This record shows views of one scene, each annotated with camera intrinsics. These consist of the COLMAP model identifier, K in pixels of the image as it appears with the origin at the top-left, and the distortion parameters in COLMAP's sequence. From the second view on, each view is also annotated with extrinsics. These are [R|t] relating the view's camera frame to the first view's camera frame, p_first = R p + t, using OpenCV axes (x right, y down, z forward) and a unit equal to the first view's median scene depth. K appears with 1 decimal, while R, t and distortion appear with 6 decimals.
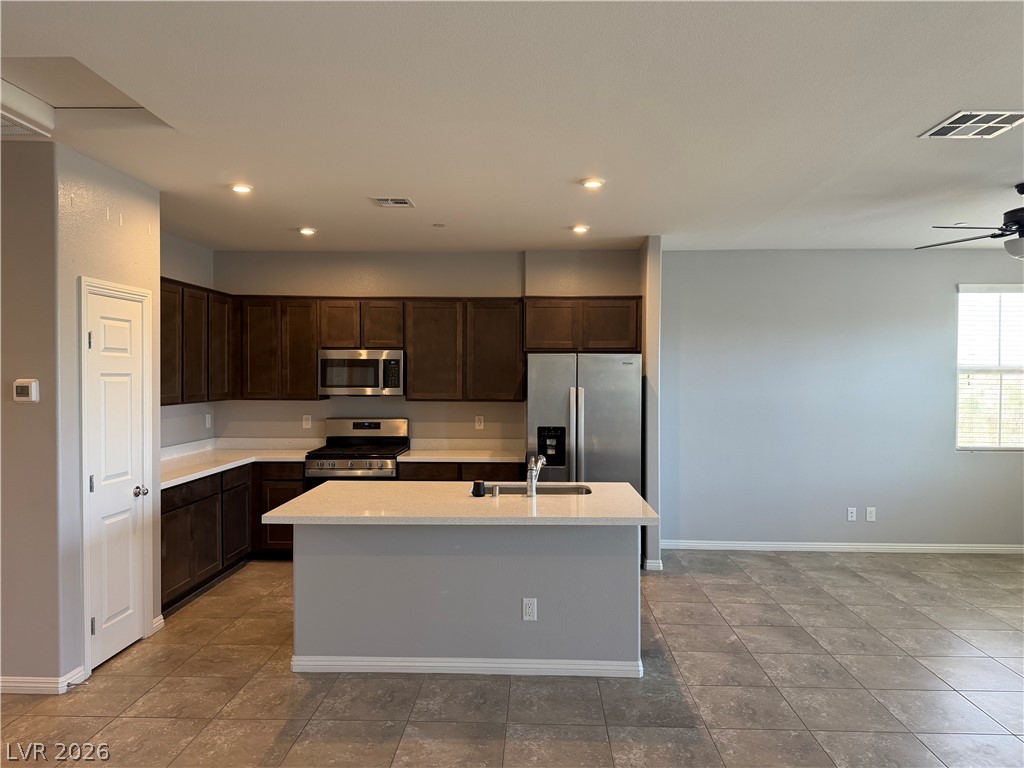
lens RADIAL K [[702.1, 0, 513.5], [0, 702.1, 386.3], [0, 0, 1]] dist [-0.010724, -0.006069]
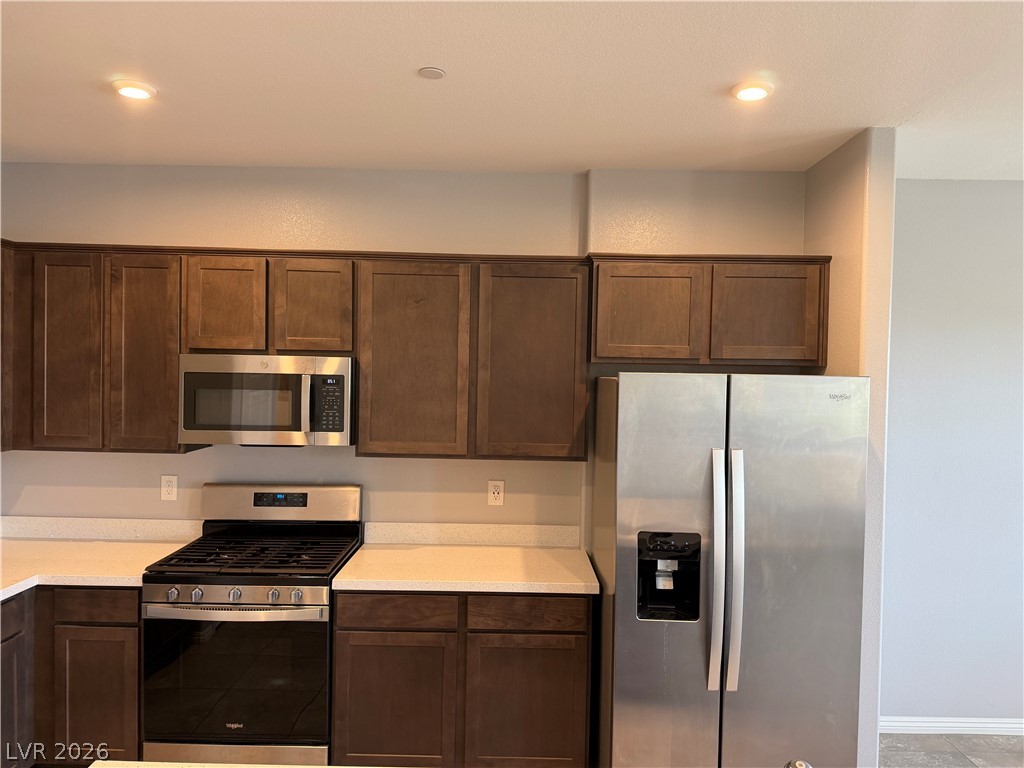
lens RADIAL K [[702.1, 0, 505.7], [0, 702.1, 374.4], [0, 0, 1]] dist [-0.010724, -0.006069]
pose [[0.999500, 0.014174, 0.028273, -0.060375], [-0.014047, 0.999890, -0.004684, -0.038089], [-0.028336, 0.004284, 0.999589, 0.490933]]
